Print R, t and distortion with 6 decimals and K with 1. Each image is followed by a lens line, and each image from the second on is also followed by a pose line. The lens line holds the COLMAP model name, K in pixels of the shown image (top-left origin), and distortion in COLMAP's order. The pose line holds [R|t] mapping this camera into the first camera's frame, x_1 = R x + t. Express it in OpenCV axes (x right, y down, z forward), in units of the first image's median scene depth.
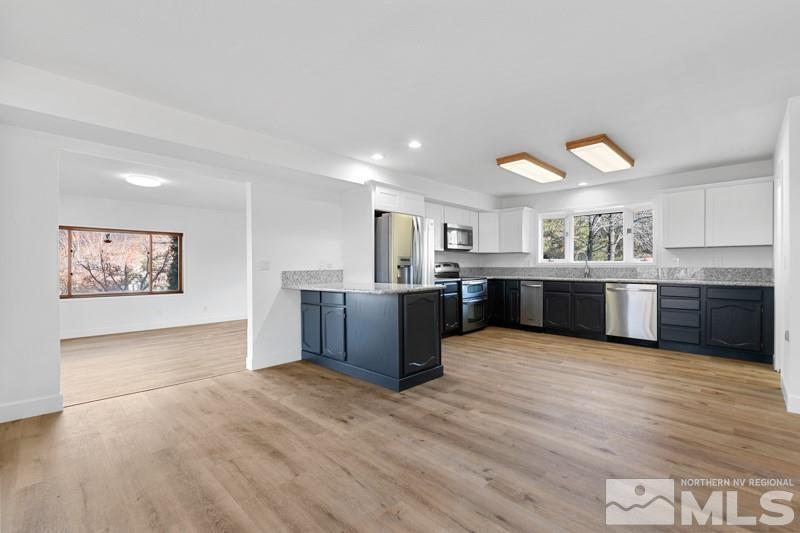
lens RADIAL K [[349.9, 0, 405.4], [0, 349.9, 268.2], [0, 0, 1]] dist [0.005770, -0.000793]
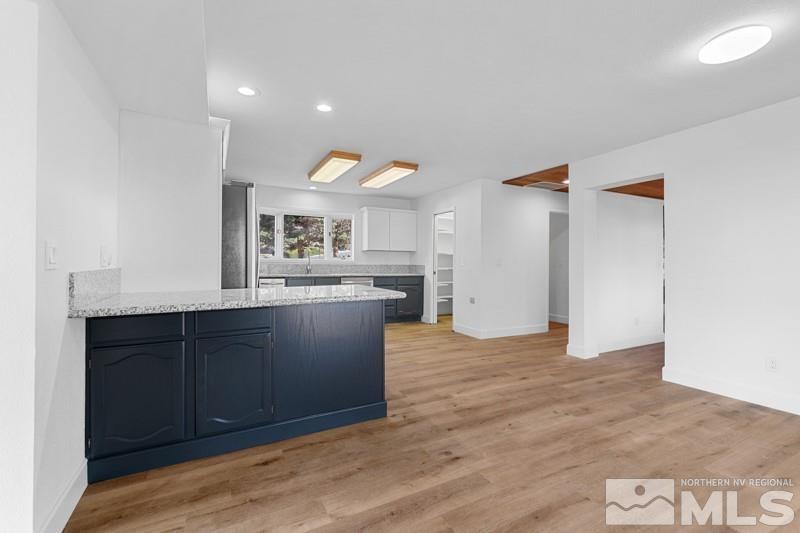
lens RADIAL K [[349.9, 0, 402.9], [0, 349.9, 264.7], [0, 0, 1]] dist [0.005770, -0.000793]
pose [[0.320012, -0.000292, 0.947413, -0.819092], [-0.001969, 0.999998, 0.000974, -0.004800], [-0.947411, -0.002177, 0.320011, 0.725925]]
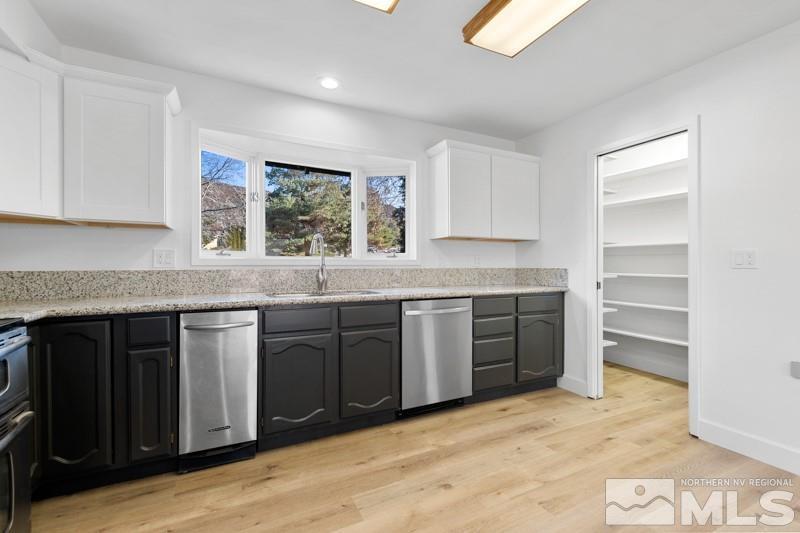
lens RADIAL K [[349.9, 0, 401.9], [0, 349.9, 271.6], [0, 0, 1]] dist [0.005770, -0.000793]
pose [[0.343568, -0.016703, 0.938979, 0.219731], [0.005687, 0.999860, 0.015705, -0.010452], [-0.939110, -0.000056, 0.343616, 1.431907]]
